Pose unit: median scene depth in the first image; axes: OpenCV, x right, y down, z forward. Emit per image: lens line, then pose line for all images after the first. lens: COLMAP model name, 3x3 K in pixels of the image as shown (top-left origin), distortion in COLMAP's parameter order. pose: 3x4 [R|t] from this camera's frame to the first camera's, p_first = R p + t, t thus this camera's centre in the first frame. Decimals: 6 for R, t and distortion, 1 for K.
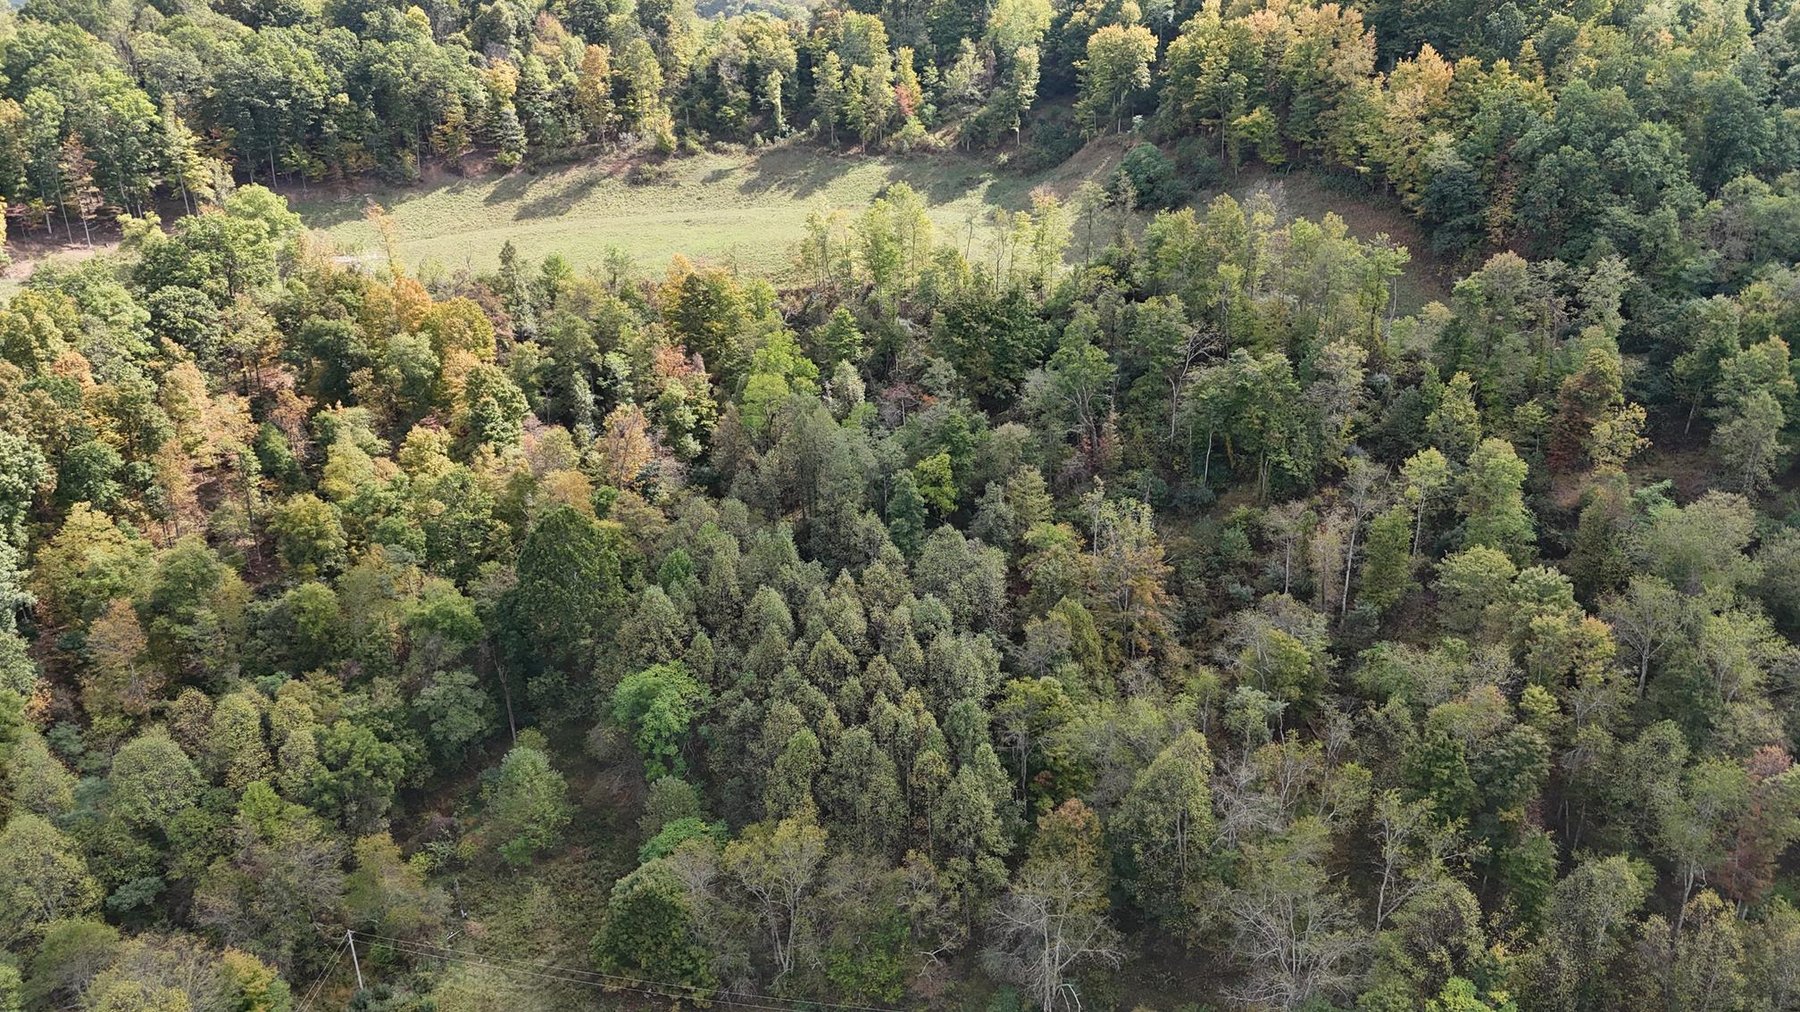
lens RADIAL K [[1317.5, 0, 900.0], [0, 1317.5, 506.0], [0, 0, 1]] dist [0.083739, -0.077153]
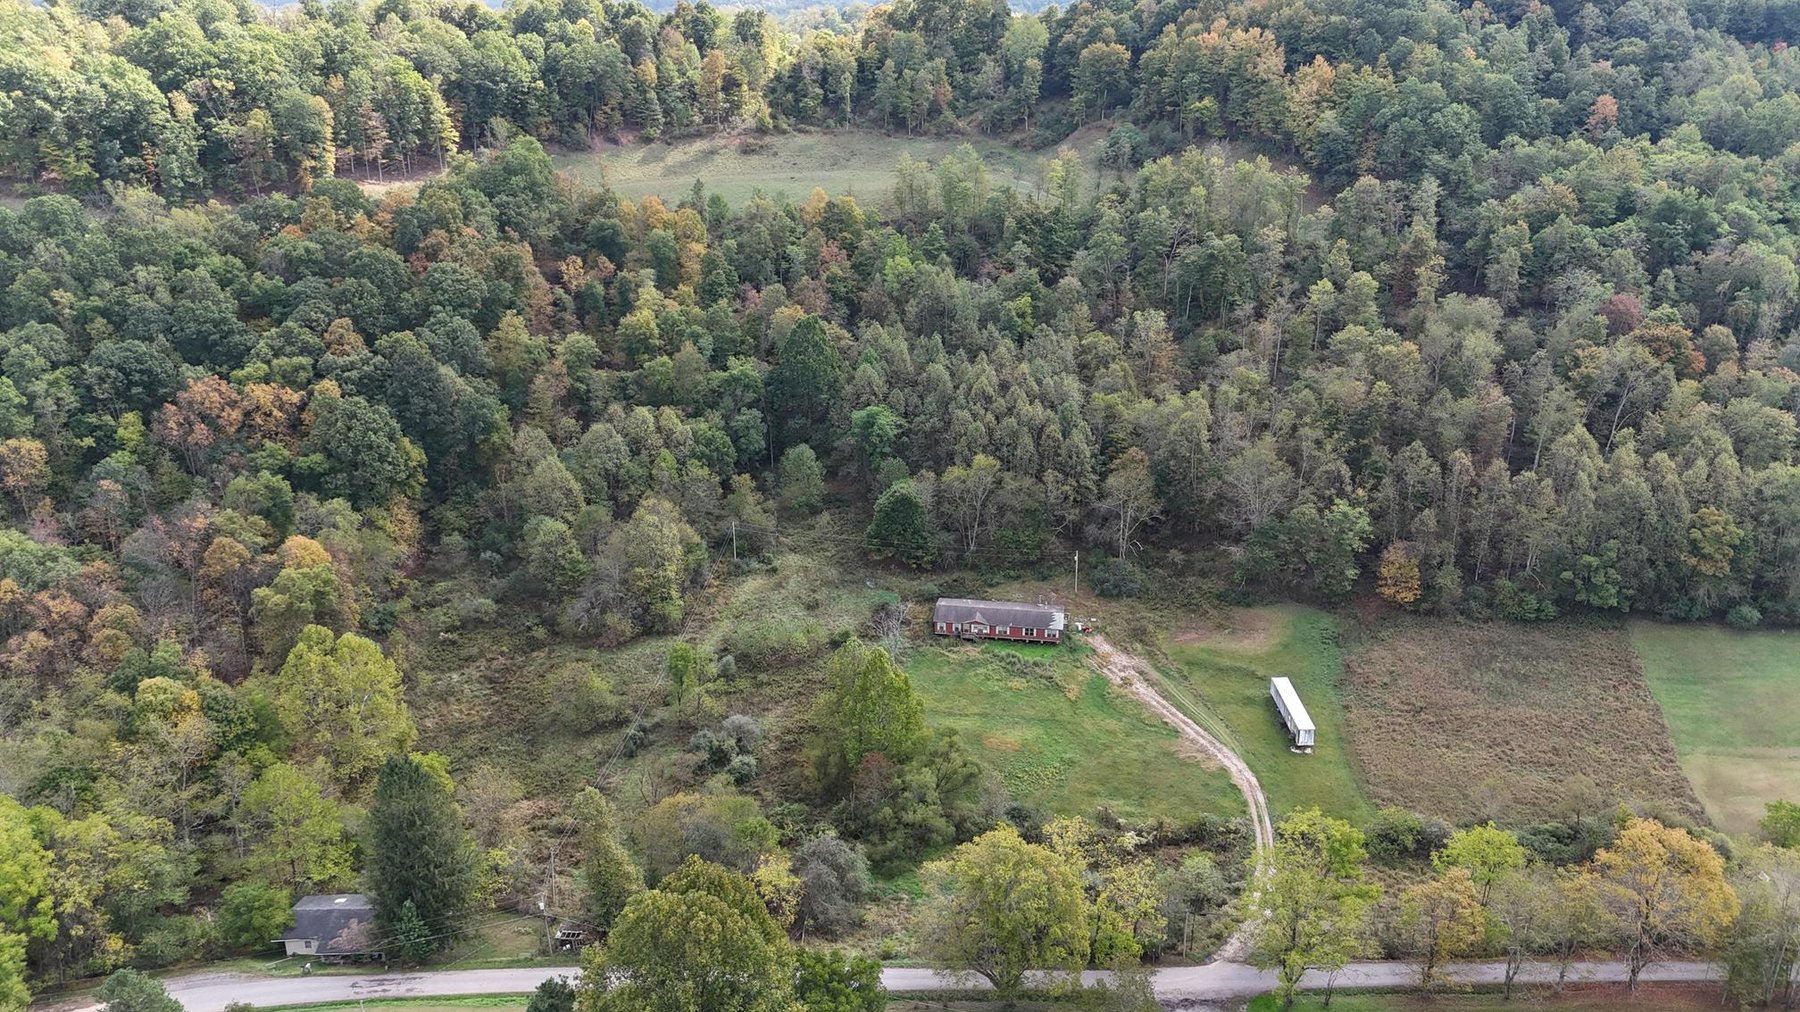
lens RADIAL K [[1317.5, 0, 900.0], [0, 1317.5, 506.0], [0, 0, 1]] dist [0.083739, -0.077153]
pose [[0.997513, -0.001935, 0.070457, -0.196756], [0.003877, 0.999616, -0.027431, 0.216603], [-0.070377, 0.027636, 0.997138, -0.485422]]
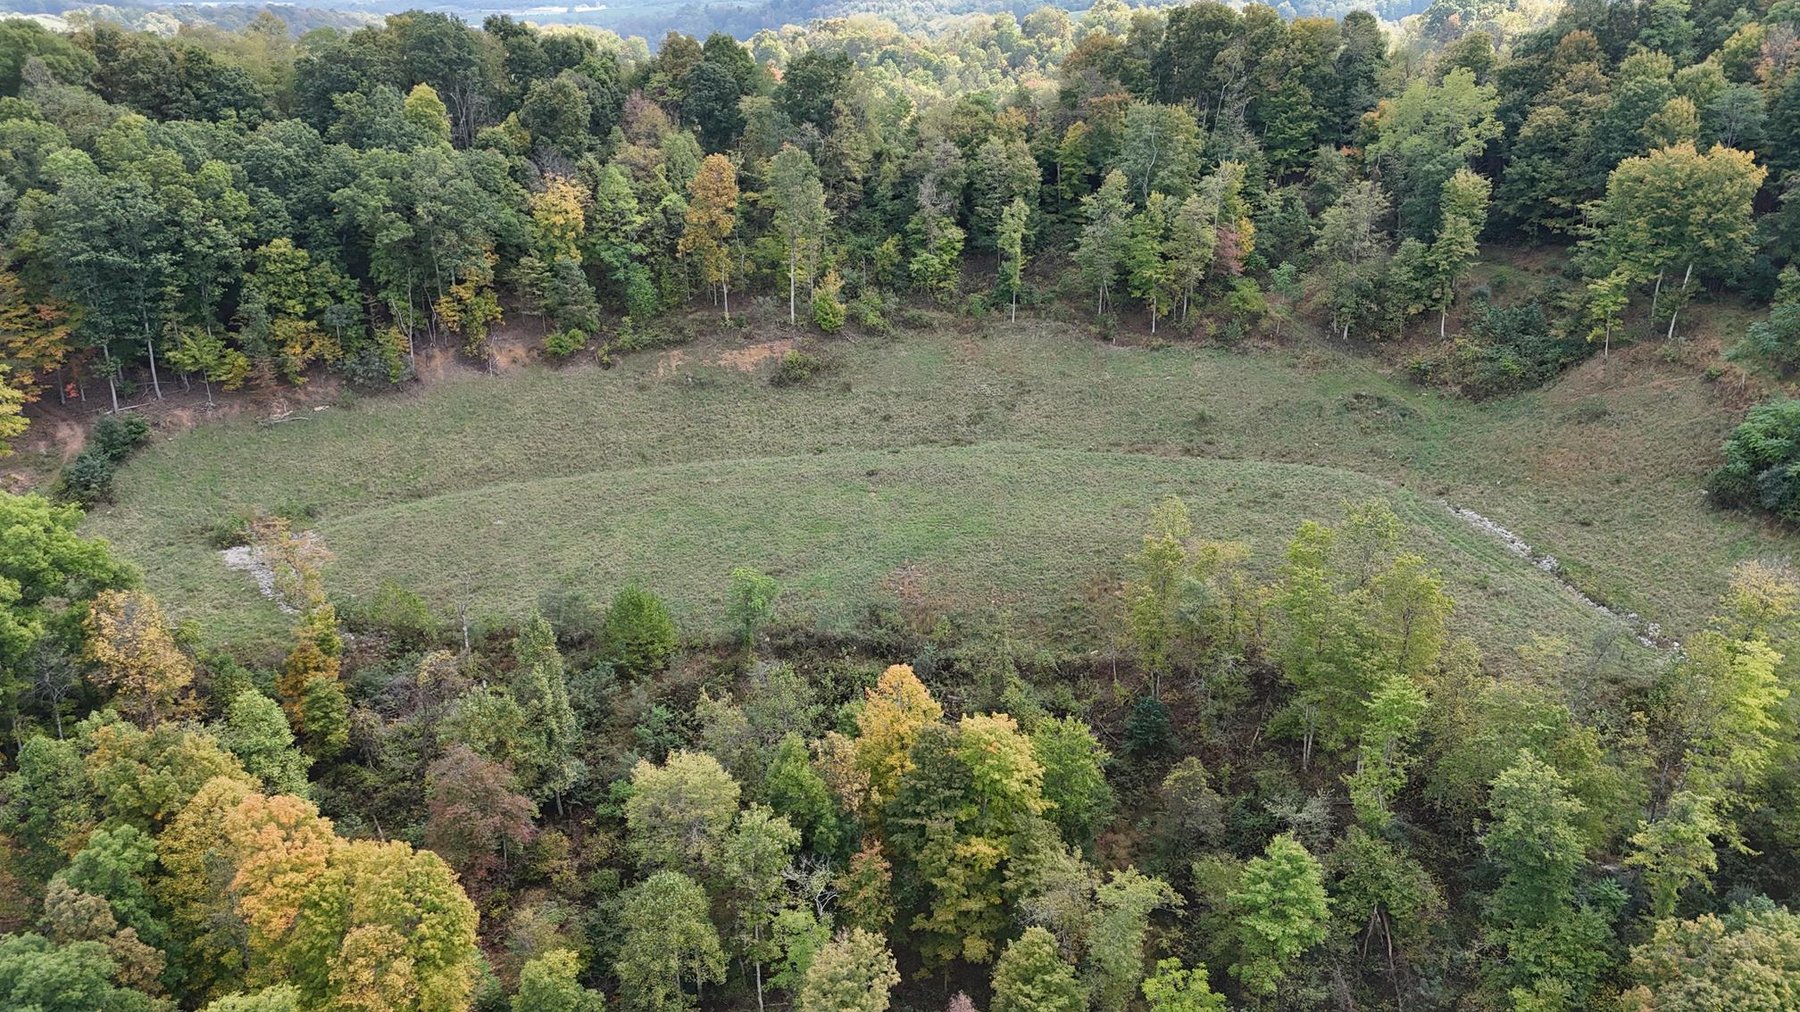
lens RADIAL K [[1317.5, 0, 900.0], [0, 1317.5, 506.0], [0, 0, 1]] dist [0.083739, -0.077153]
pose [[0.997816, 0.037805, -0.054159, -0.157541], [-0.038865, 0.999071, -0.018643, -0.258352], [0.053404, 0.020707, 0.998358, 0.597271]]
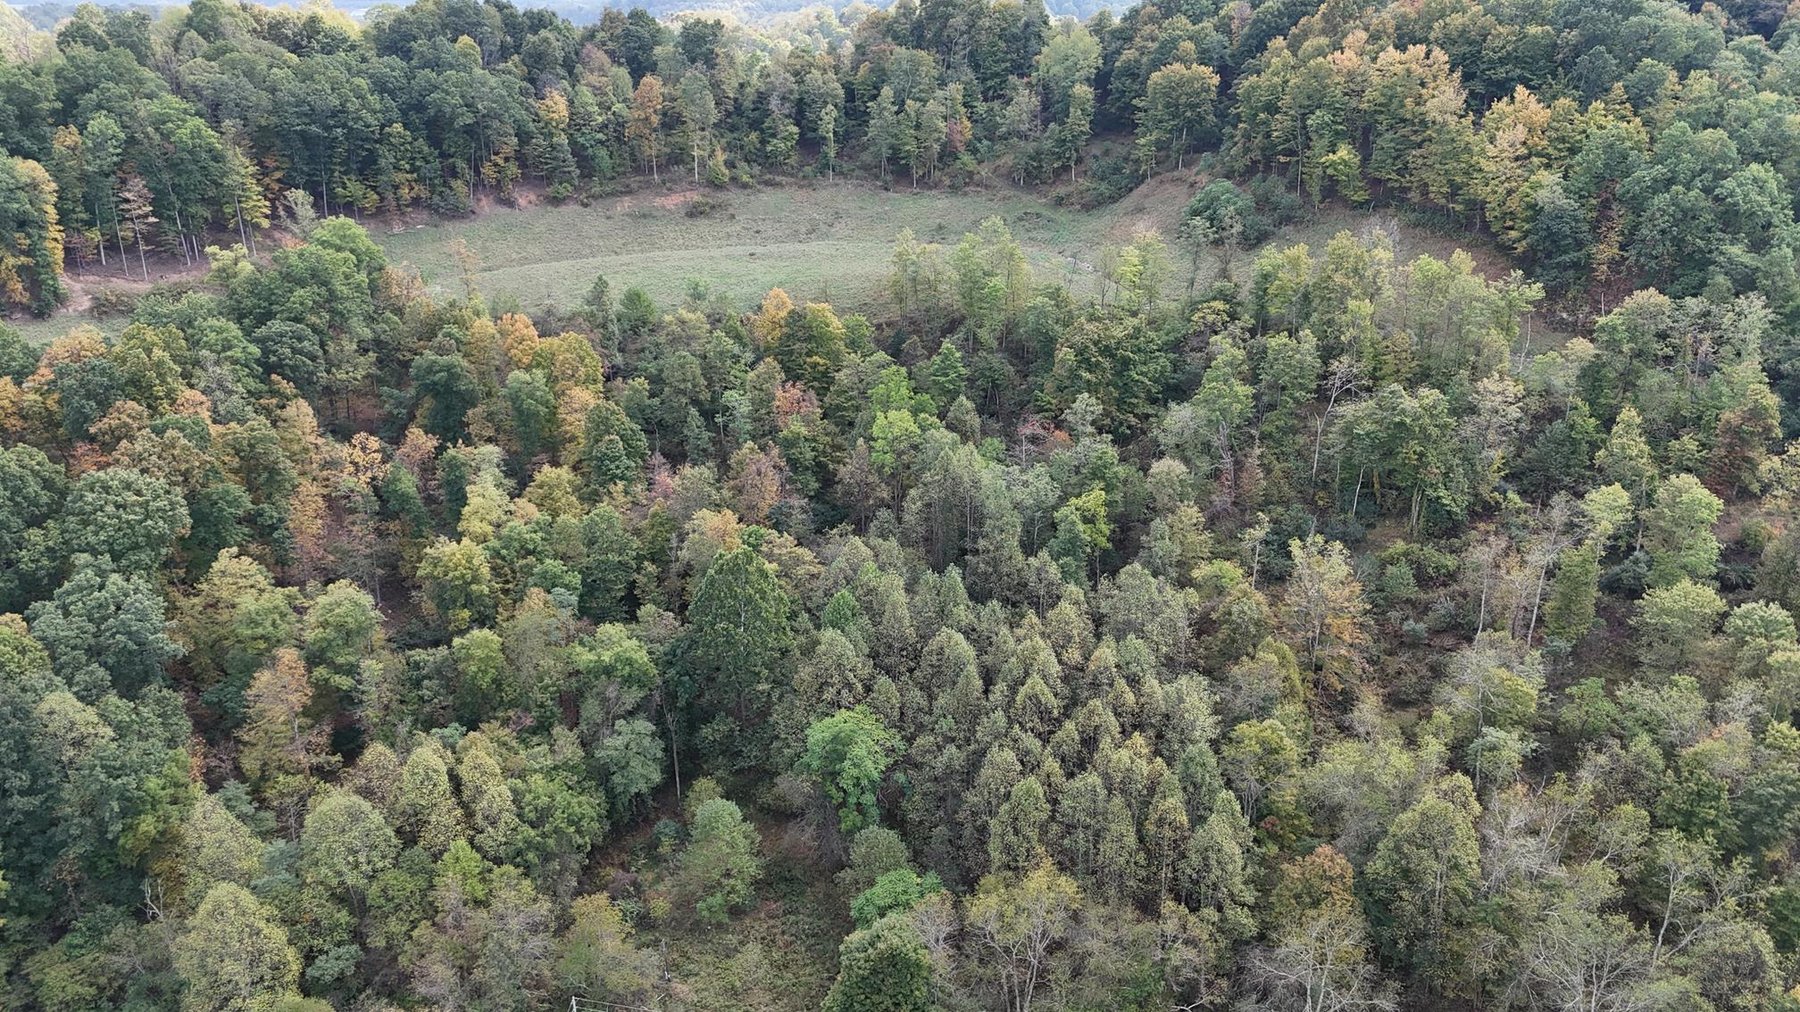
lens RADIAL K [[1317.5, 0, 900.0], [0, 1317.5, 506.0], [0, 0, 1]] dist [0.083739, -0.077153]
pose [[0.998230, -0.006165, 0.059149, -0.146945], [0.007561, 0.999697, -0.023417, -0.005254], [-0.058987, 0.023823, 0.997974, 0.019153]]
